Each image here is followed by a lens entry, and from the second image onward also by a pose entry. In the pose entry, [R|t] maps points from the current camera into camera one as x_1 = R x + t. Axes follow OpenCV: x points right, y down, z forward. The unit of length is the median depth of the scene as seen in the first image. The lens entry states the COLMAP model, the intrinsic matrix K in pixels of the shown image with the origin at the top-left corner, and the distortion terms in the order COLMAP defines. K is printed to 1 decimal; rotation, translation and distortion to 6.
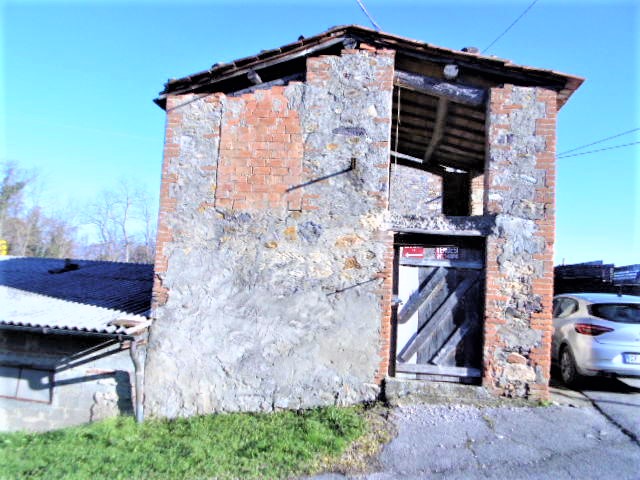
lens RADIAL K [[450.7, 0, 315.9], [0, 450.7, 243.6], [0, 0, 1]] dist [-0.030063, 0.000789]
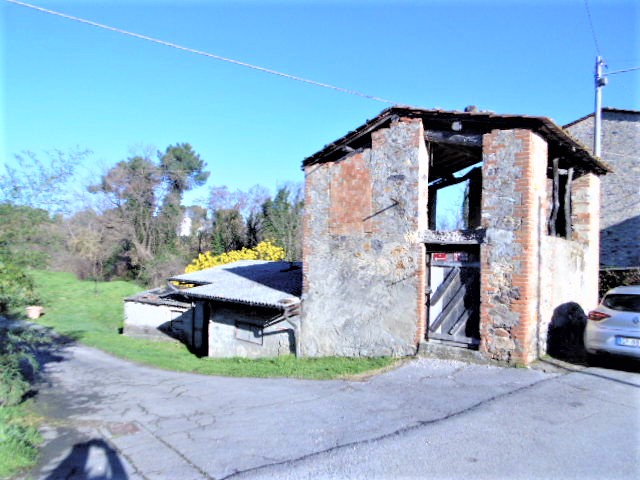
lens RADIAL K [[450.7, 0, 318.6], [0, 450.7, 242.0], [0, 0, 1]] dist [-0.030063, 0.000789]
pose [[0.821434, -0.051967, -0.567931, 0.706793], [0.062127, 0.998067, -0.001467, -0.049069], [0.566910, -0.034079, 0.823075, -0.399093]]
